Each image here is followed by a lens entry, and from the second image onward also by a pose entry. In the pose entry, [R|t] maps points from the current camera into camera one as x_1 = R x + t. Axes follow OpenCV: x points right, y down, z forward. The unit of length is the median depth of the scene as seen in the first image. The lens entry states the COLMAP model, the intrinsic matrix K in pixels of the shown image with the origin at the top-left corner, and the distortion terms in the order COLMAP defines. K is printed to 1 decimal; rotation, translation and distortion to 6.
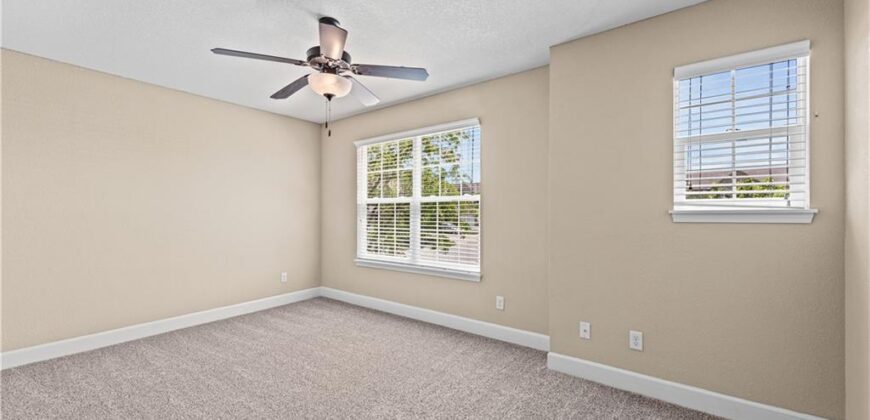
lens RADIAL K [[345.1, 0, 435.0], [0, 345.1, 211.8], [0, 0, 1]] dist [0.011864, -0.000368]
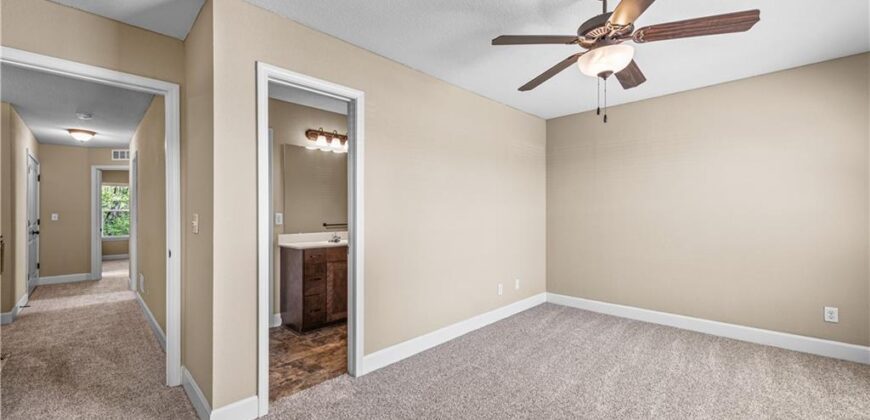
lens RADIAL K [[345.1, 0, 435.0], [0, 345.1, 211.8], [0, 0, 1]] dist [0.011864, -0.000368]
pose [[-0.143794, -0.001638, -0.989606, 0.500002], [0.004871, 0.999985, -0.002363, -0.001818], [0.989596, -0.005160, -0.143784, 0.611812]]
